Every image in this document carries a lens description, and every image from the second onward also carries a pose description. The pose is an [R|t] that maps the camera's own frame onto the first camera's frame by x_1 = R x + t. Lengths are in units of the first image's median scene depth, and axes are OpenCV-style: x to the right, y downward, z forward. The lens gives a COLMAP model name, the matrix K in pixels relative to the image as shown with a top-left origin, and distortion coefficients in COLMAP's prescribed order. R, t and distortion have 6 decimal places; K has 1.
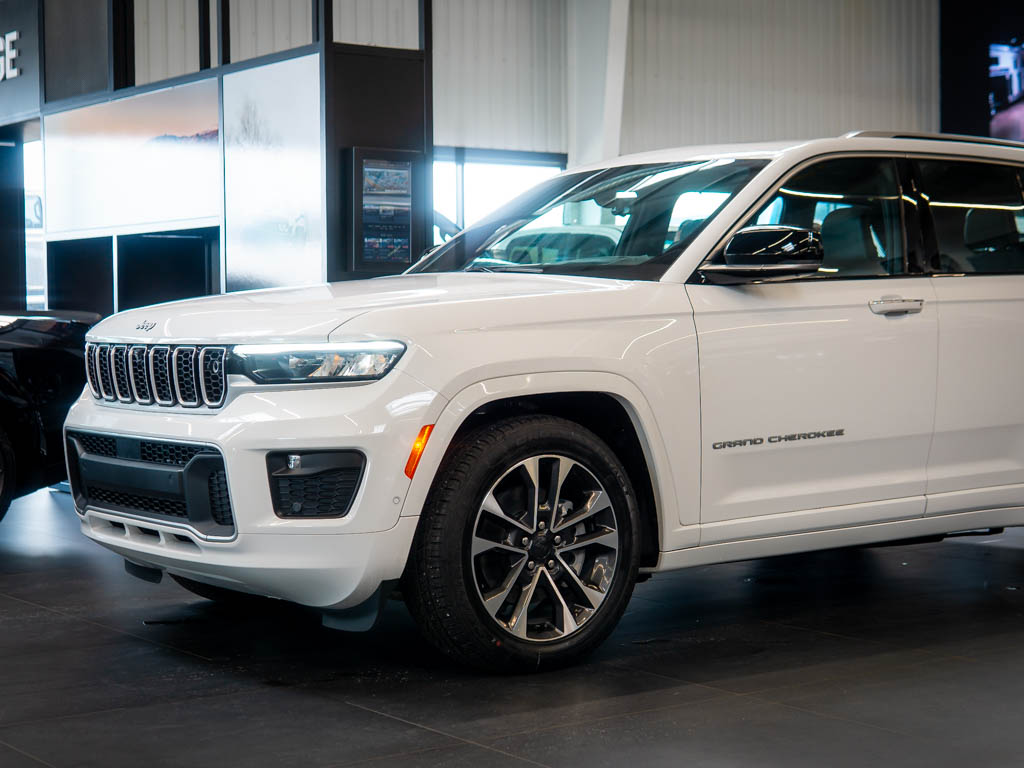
lens RADIAL K [[1820.7, 0, 517.6], [0, 1820.7, 388.3], [0, 0, 1]] dist [0.178052, 0.000000]
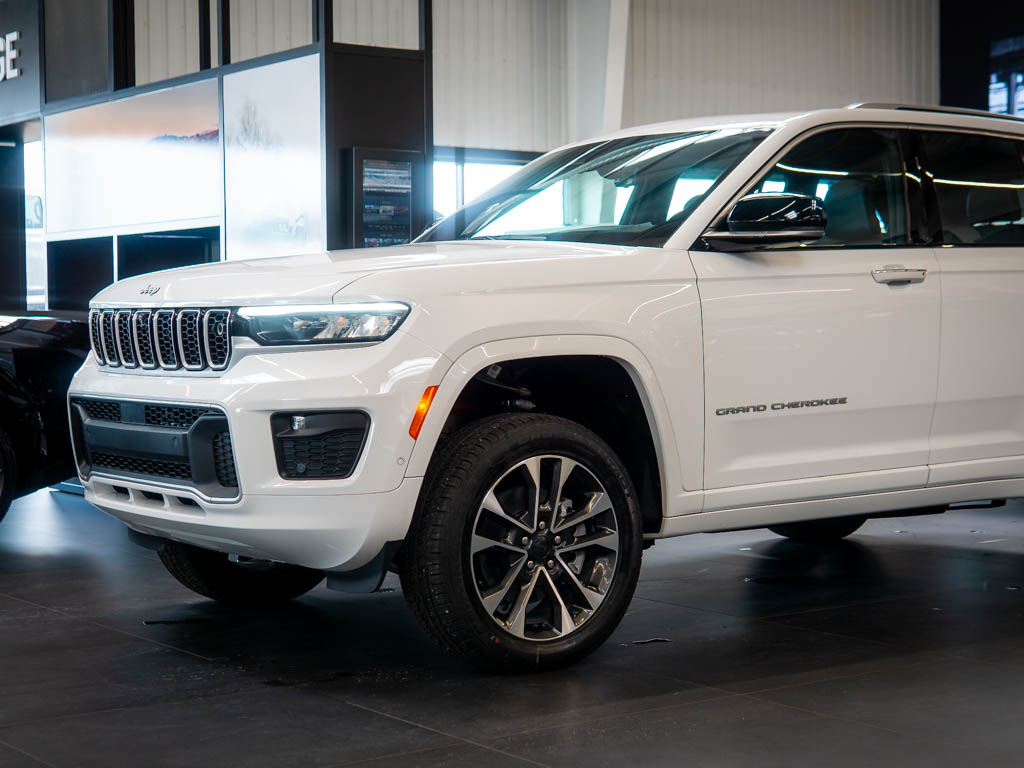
lens RADIAL K [[1820.7, 0, 515.2], [0, 1820.7, 388.6], [0, 0, 1]] dist [0.178052, 0.000000]
pose [[0.999999, 0.000446, -0.001277, -0.001840], [-0.000447, 1.000000, -0.000347, 0.018068], [0.001277, 0.000348, 0.999999, -0.000581]]
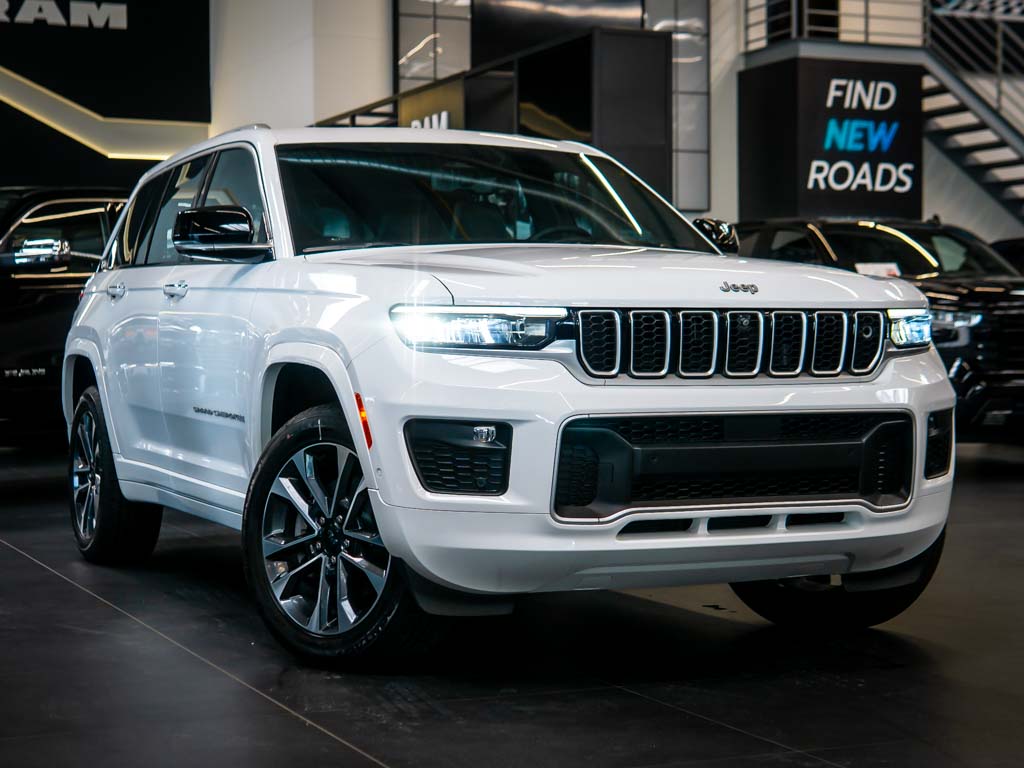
lens RADIAL K [[1820.7, 0, 459.8], [0, 1820.7, 366.0], [0, 0, 1]] dist [0.178052, 0.000000]
pose [[0.234686, -0.030262, 0.971600, -0.989180], [0.022203, 0.999421, 0.025766, -0.019670], [-0.971818, 0.015526, 0.235222, 0.844057]]
